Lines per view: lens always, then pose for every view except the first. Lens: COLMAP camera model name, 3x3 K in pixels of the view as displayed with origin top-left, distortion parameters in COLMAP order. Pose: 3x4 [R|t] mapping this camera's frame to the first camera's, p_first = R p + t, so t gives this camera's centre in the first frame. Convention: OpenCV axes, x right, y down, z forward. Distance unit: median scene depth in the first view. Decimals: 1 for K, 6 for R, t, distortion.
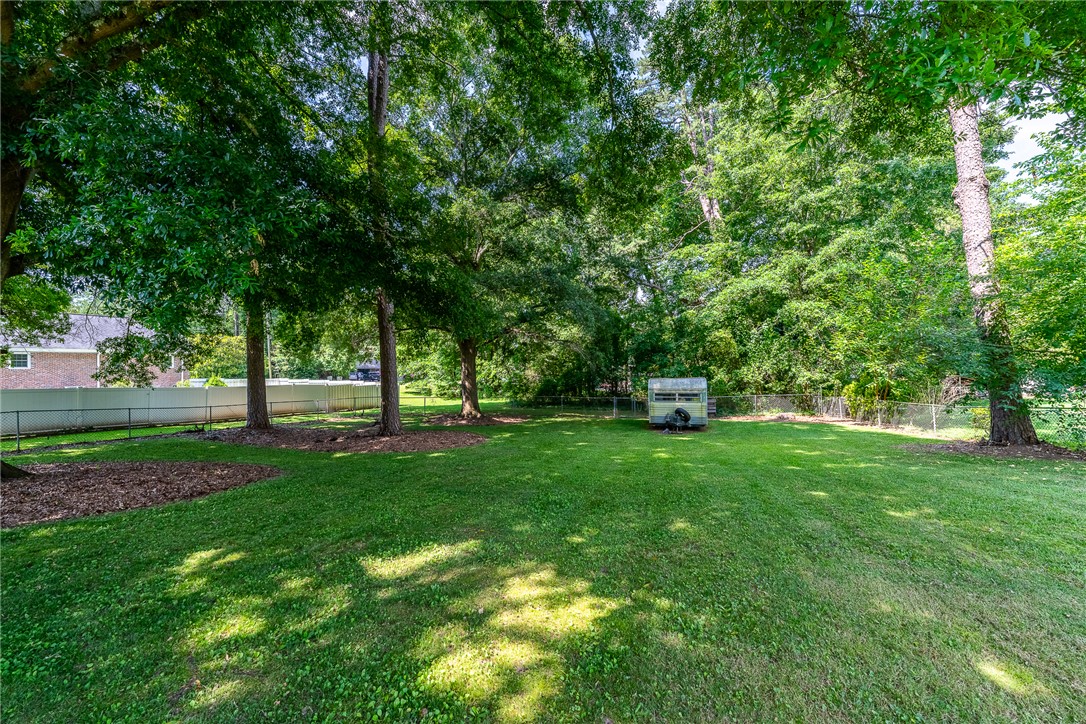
lens RADIAL K [[429.4, 0, 540.0], [0, 429.4, 359.7], [0, 0, 1]] dist [-0.000794, 0.000073]
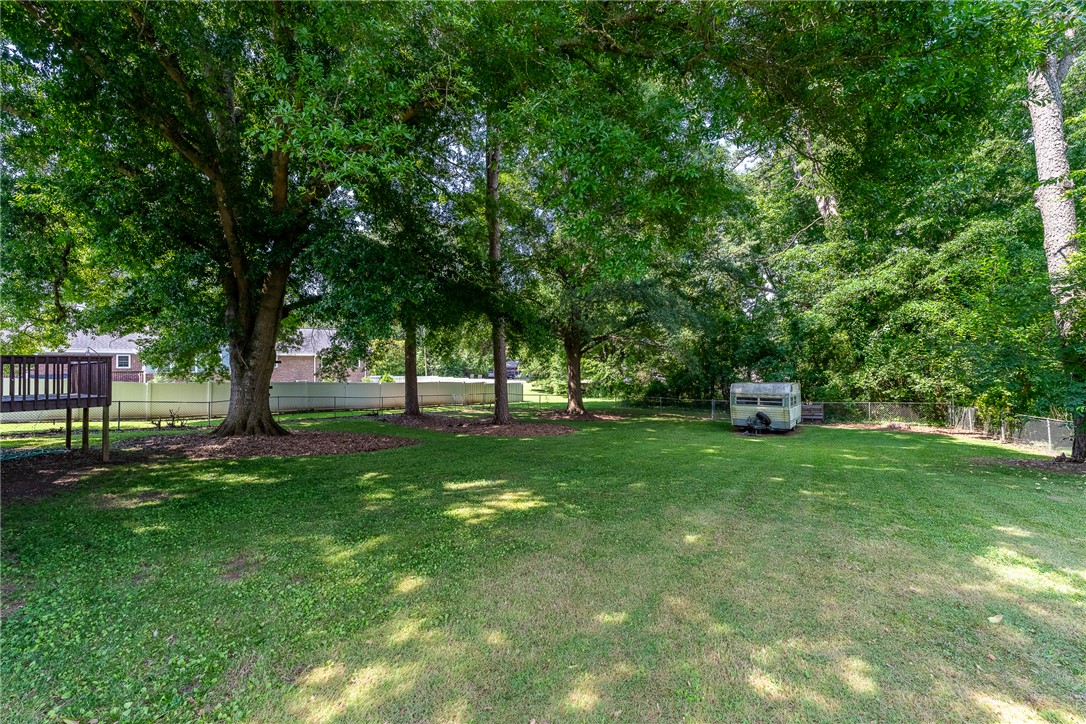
lens RADIAL K [[429.4, 0, 540.0], [0, 429.4, 359.7], [0, 0, 1]] dist [-0.000794, 0.000073]
pose [[0.952518, 0.002389, -0.304474, 0.112556], [-0.001525, 0.999994, 0.003077, -0.014058], [0.304479, -0.002467, 0.952516, -0.132014]]
